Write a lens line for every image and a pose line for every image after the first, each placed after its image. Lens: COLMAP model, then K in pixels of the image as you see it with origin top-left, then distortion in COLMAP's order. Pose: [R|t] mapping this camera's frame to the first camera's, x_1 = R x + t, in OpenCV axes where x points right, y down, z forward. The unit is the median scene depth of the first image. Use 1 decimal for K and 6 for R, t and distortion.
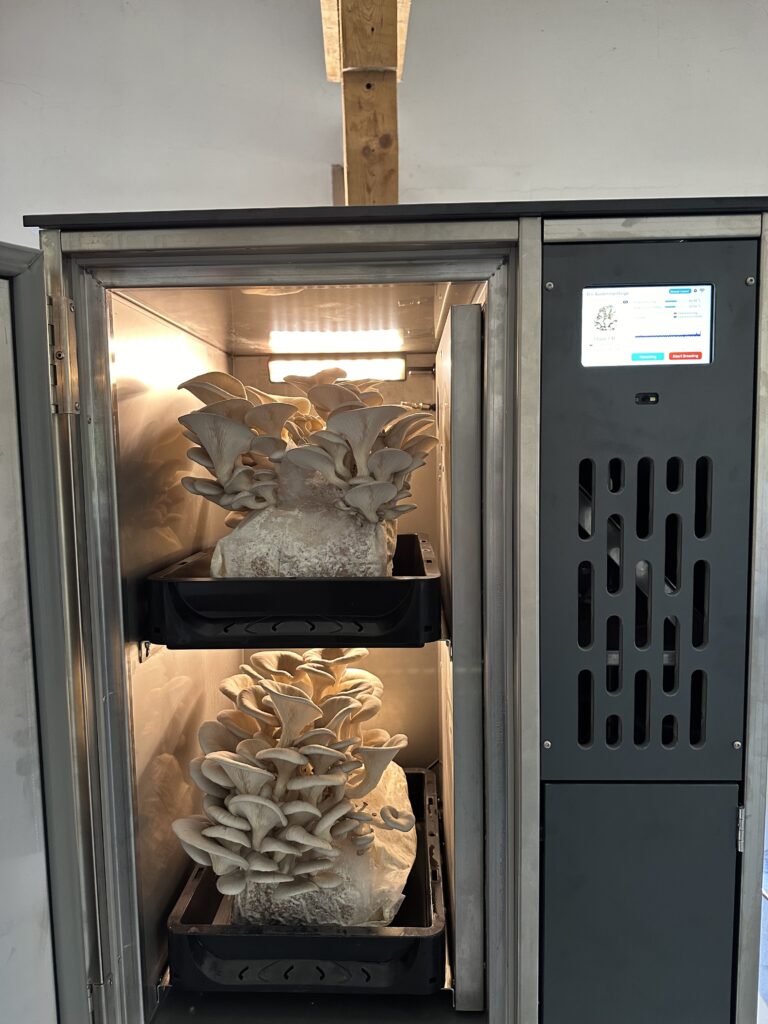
lens RADIAL K [[725.5, 0, 388.5], [0, 725.5, 512.7], [0, 0, 1]] dist [-0.012951, -0.008929]
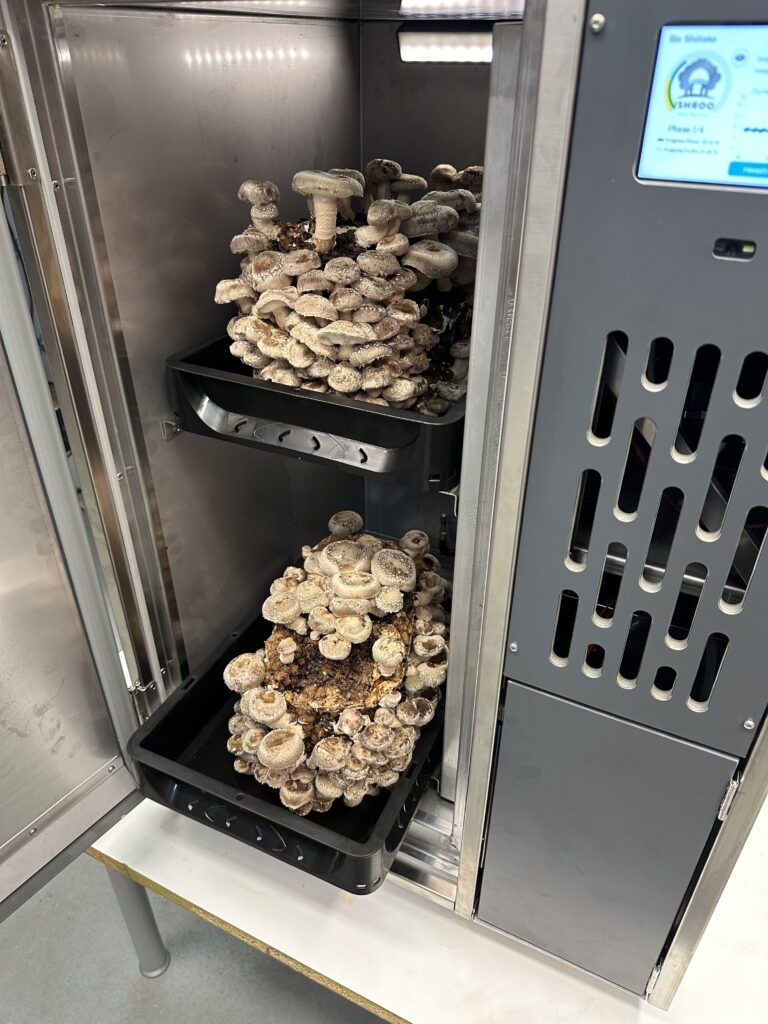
lens RADIAL K [[725.5, 0, 381.6], [0, 725.5, 509.3], [0, 0, 1]] dist [-0.012951, -0.008929]
pose [[0.915678, 0.228008, -0.330978, 0.278465], [-0.046822, 0.878417, 0.475596, -0.196497], [0.399177, -0.419996, 0.815023, 0.260213]]
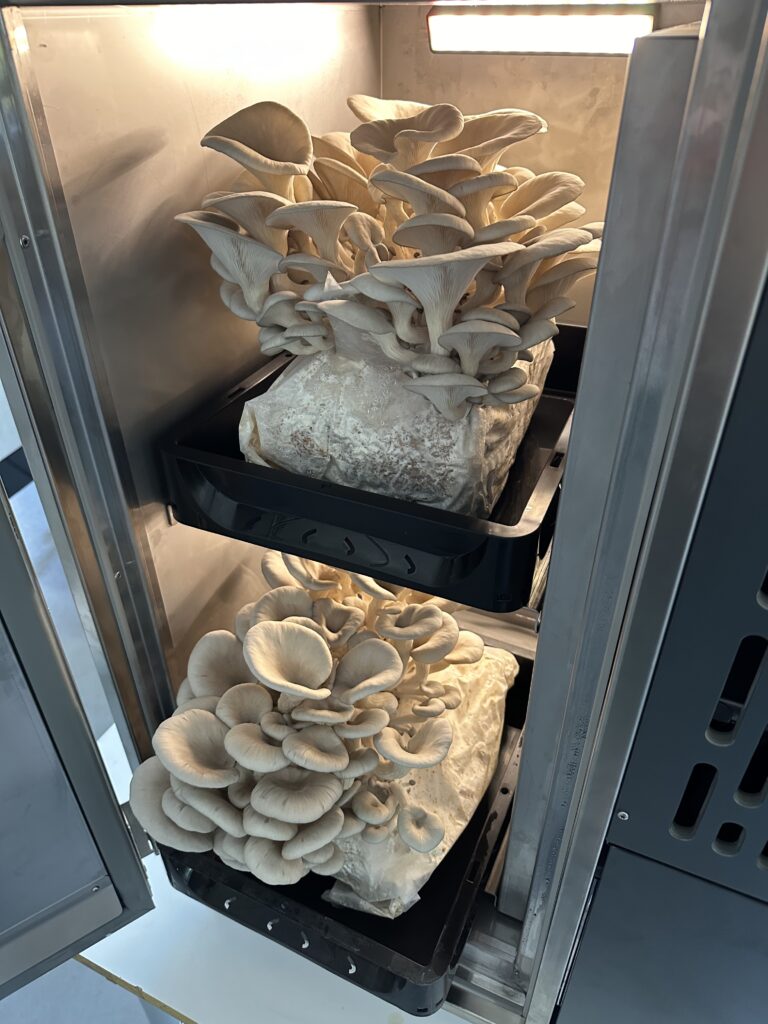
lens RADIAL K [[725.5, 0, 388.7], [0, 725.5, 511.2], [0, 0, 1]] dist [-0.012951, -0.008929]
pose [[0.926495, 0.221634, -0.304115, 0.135298], [-0.037440, 0.858437, 0.511551, -0.238047], [0.374441, -0.462563, 0.803635, 0.425757]]
